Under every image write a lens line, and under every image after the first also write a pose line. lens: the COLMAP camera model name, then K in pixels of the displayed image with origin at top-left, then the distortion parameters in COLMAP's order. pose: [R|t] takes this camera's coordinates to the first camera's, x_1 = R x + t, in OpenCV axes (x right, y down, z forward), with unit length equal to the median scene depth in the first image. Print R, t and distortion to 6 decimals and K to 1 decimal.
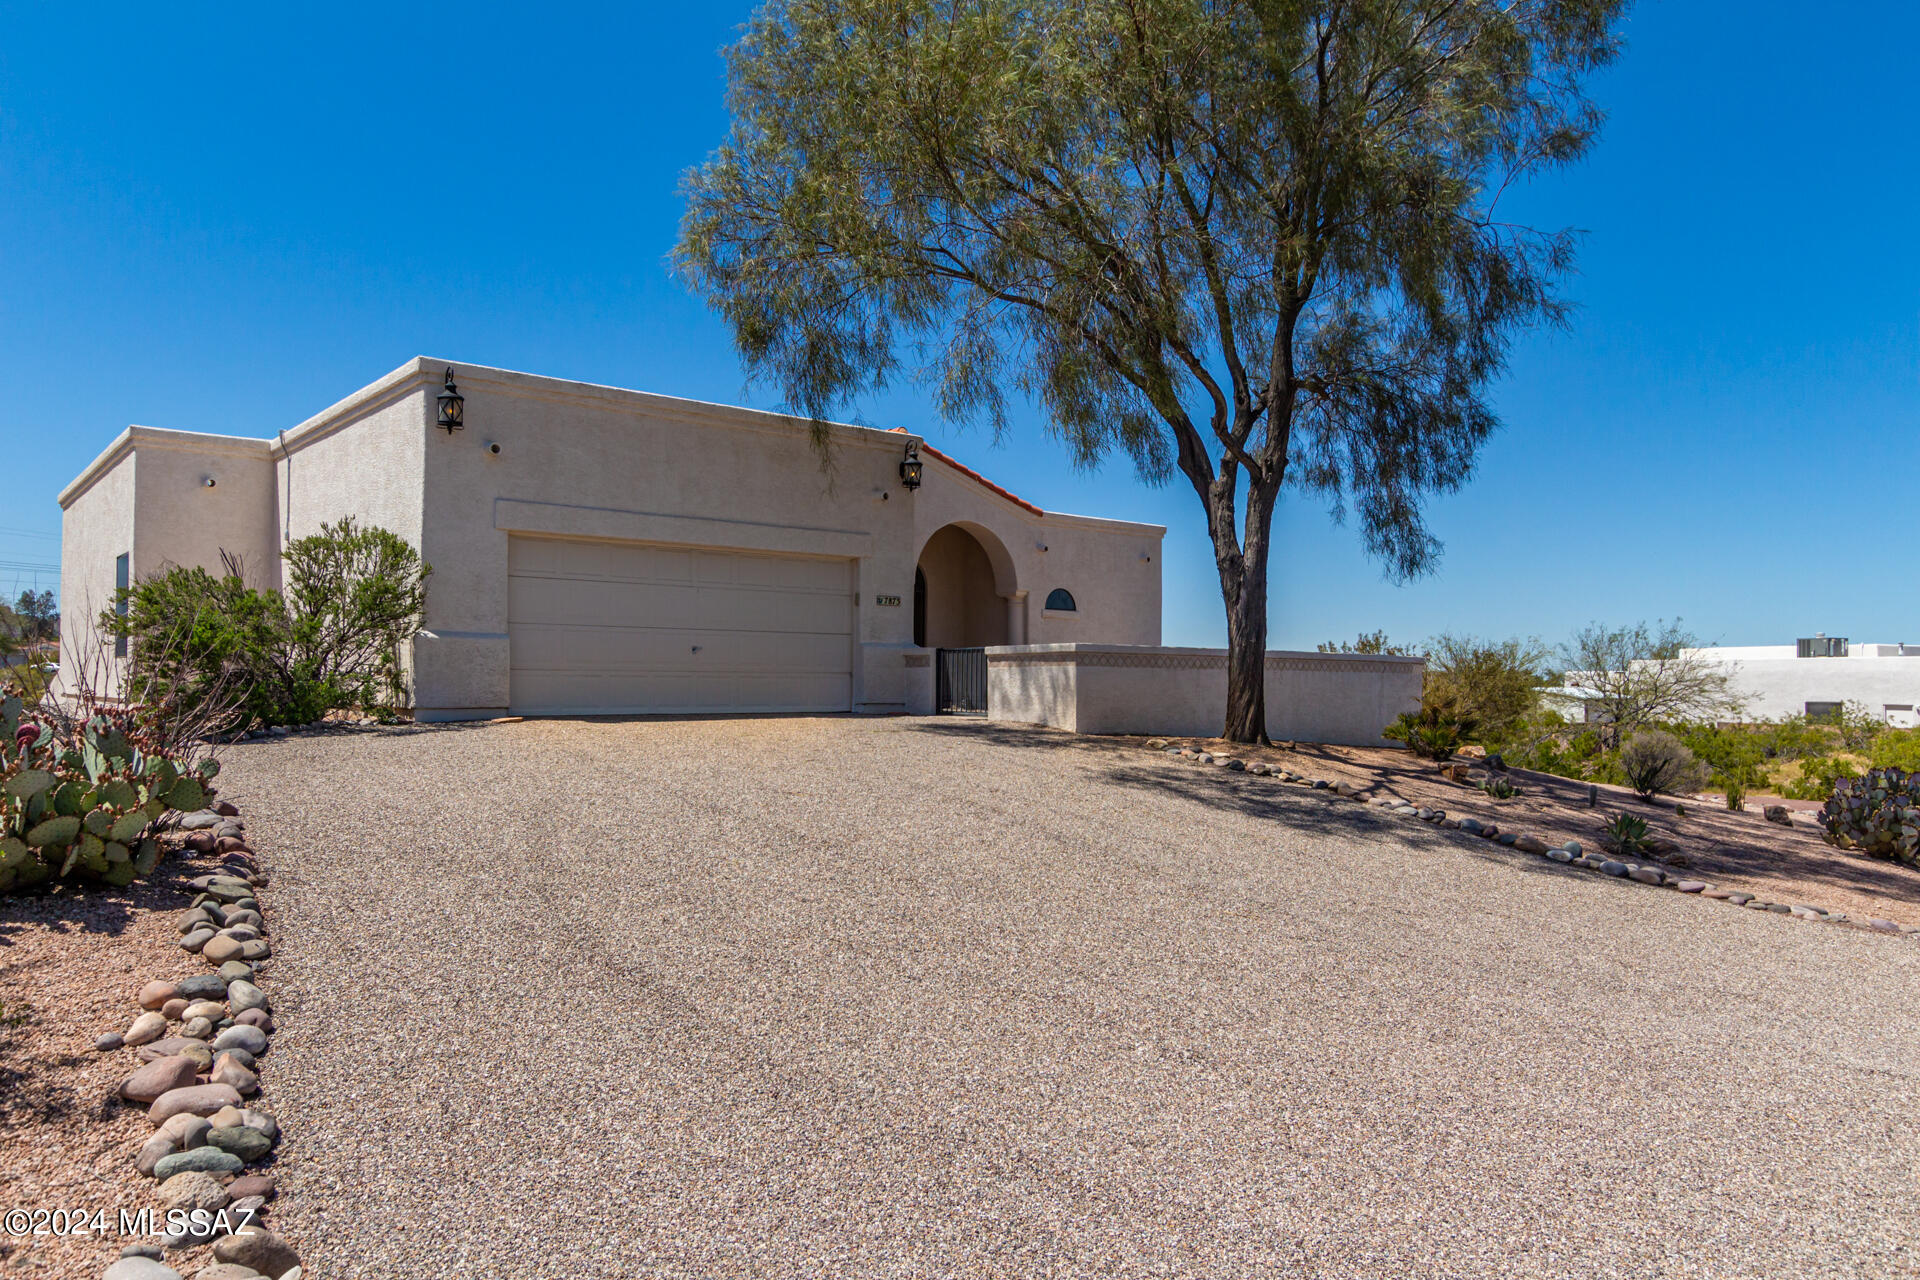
lens RADIAL K [[1265.9, 0, 958.2], [0, 1265.9, 649.0], [0, 0, 1]] dist [0.004028, 0.000281]
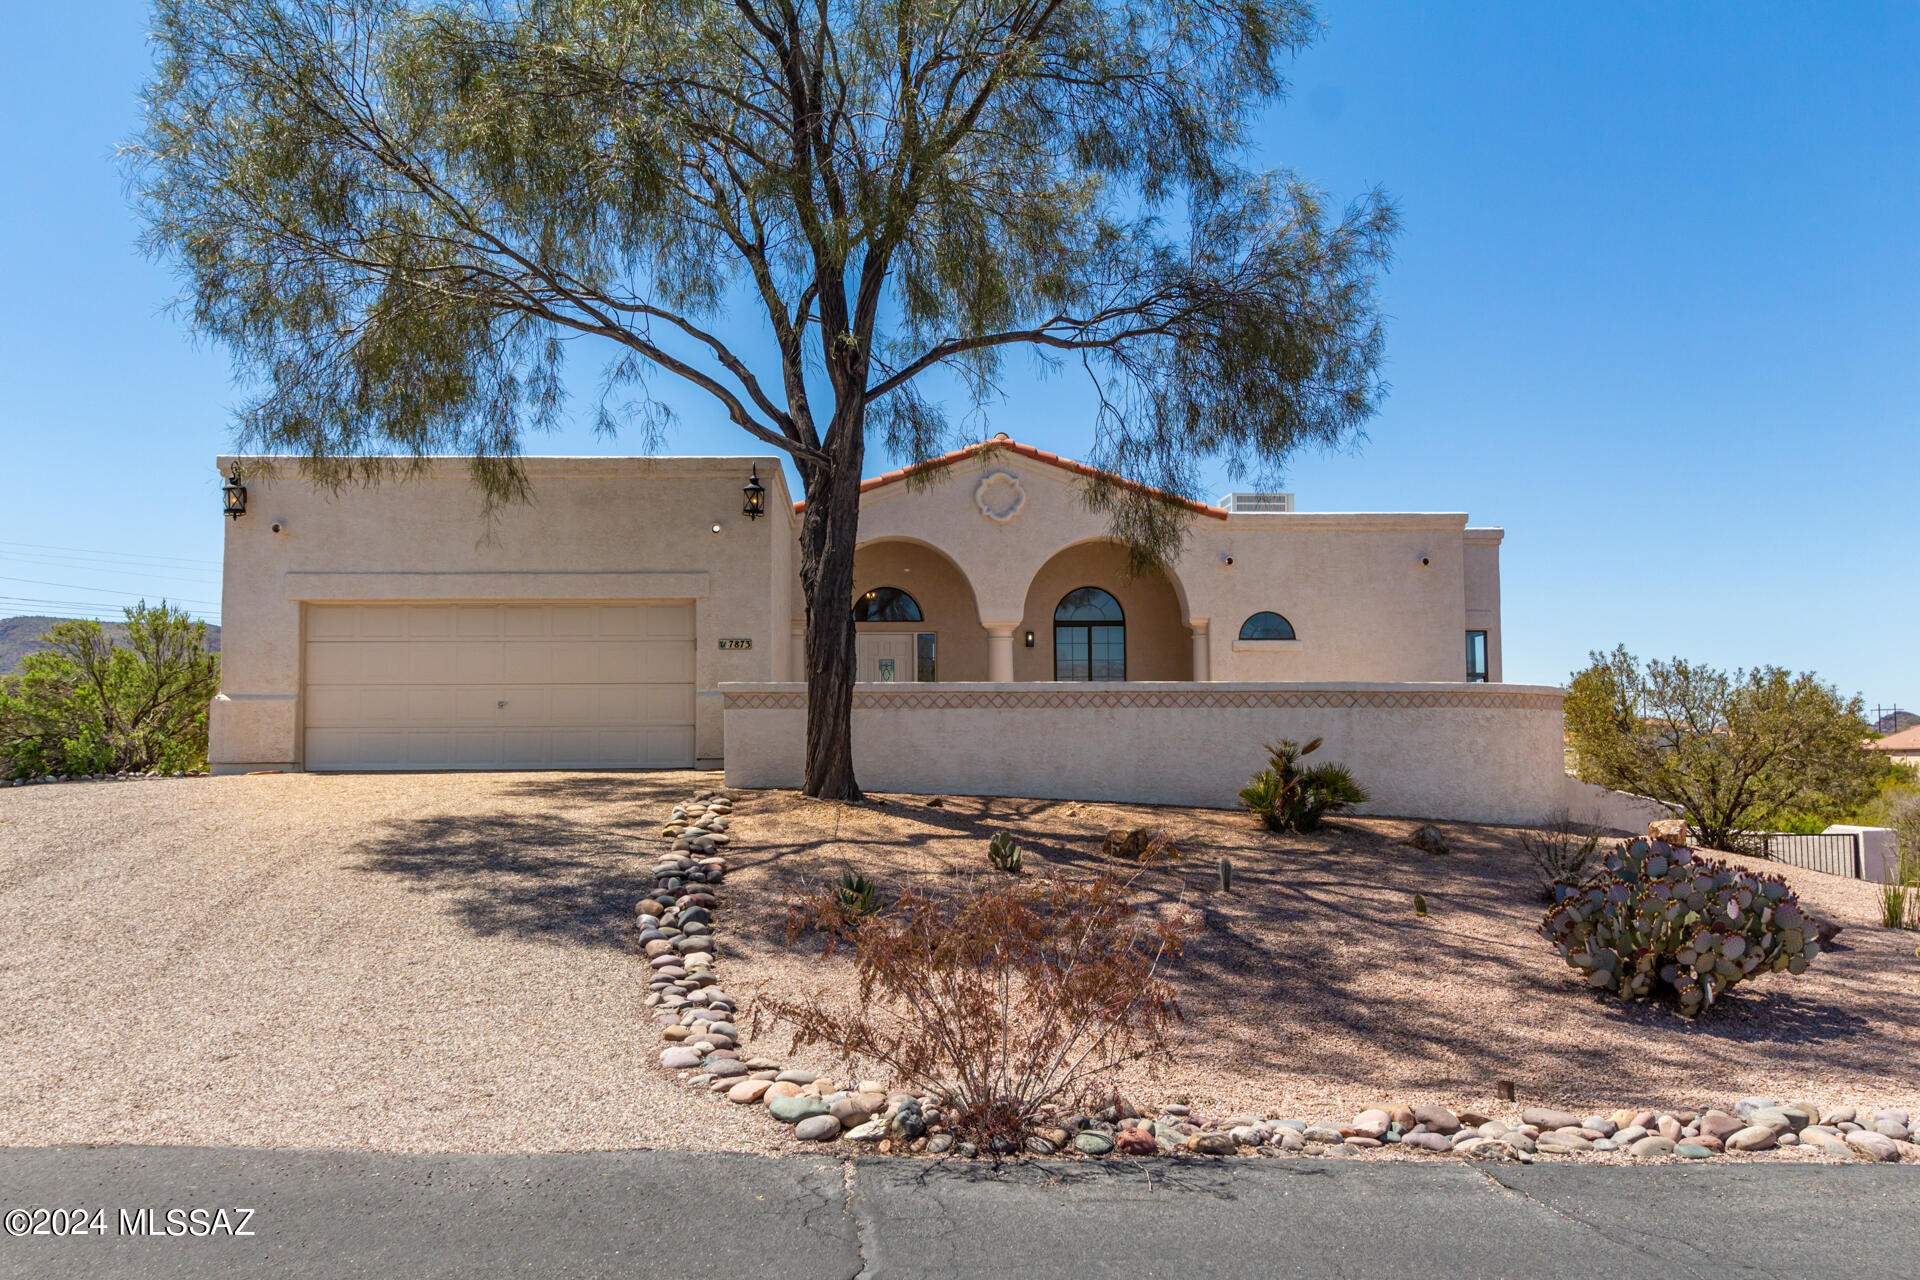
lens RADIAL K [[1578.4, 0, 956.7], [0, 1578.4, 638.0], [0, 0, 1]] dist [0.006421, 0.002214]
pose [[0.799874, -0.056753, -0.597479, 0.733062], [0.027029, 0.997915, -0.058605, 0.027243], [0.599559, 0.030727, 0.799741, 0.201624]]
